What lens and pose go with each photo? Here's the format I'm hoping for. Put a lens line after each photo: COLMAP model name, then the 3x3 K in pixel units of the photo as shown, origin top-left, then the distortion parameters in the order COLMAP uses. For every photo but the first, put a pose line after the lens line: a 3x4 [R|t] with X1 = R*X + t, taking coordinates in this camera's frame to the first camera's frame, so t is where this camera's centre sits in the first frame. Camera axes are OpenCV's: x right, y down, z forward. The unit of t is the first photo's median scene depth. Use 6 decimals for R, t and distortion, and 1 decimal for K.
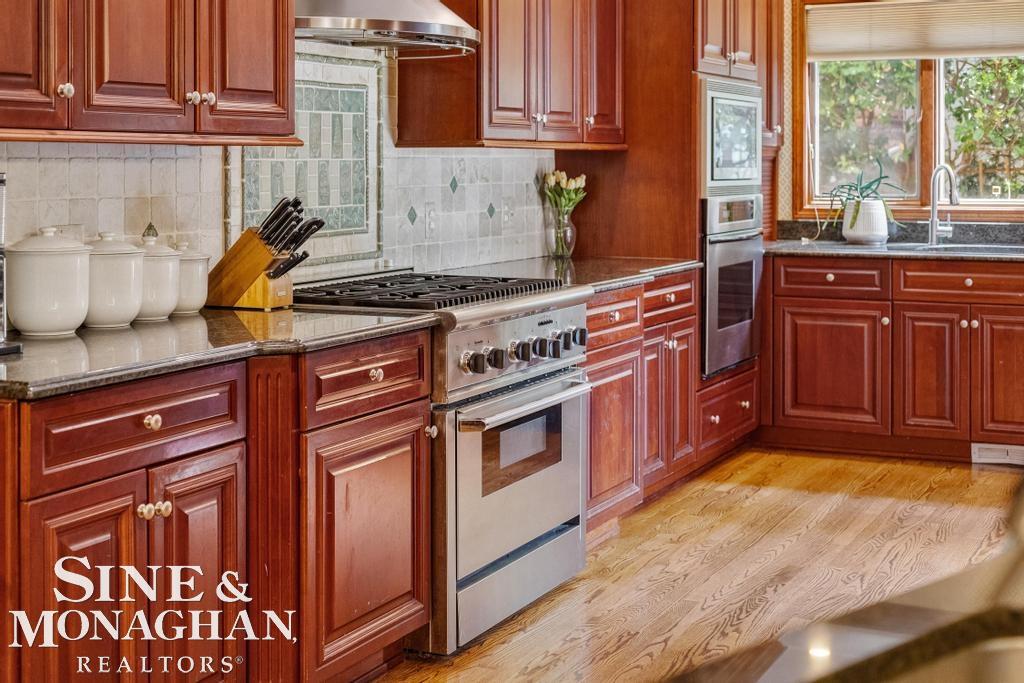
lens RADIAL K [[1473.6, 0, 511.8], [0, 1473.6, 250.0], [0, 0, 1]] dist [0.008782, -0.019770]
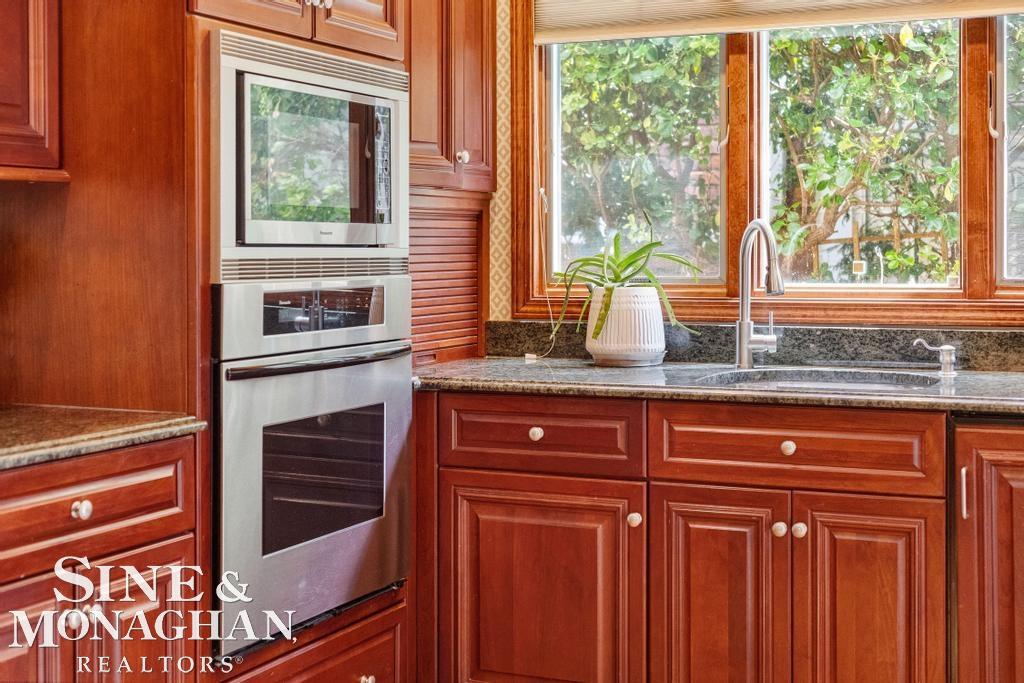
lens RADIAL K [[1475.9, 0, 512.0], [0, 1475.9, 341.5], [0, 0, 1]] dist [-0.006088, 0.036855]
pose [[0.999387, -0.003108, 0.034857, 0.188454], [0.002948, 0.999985, 0.004631, -0.016658], [-0.034871, -0.004526, 0.999382, 0.473317]]
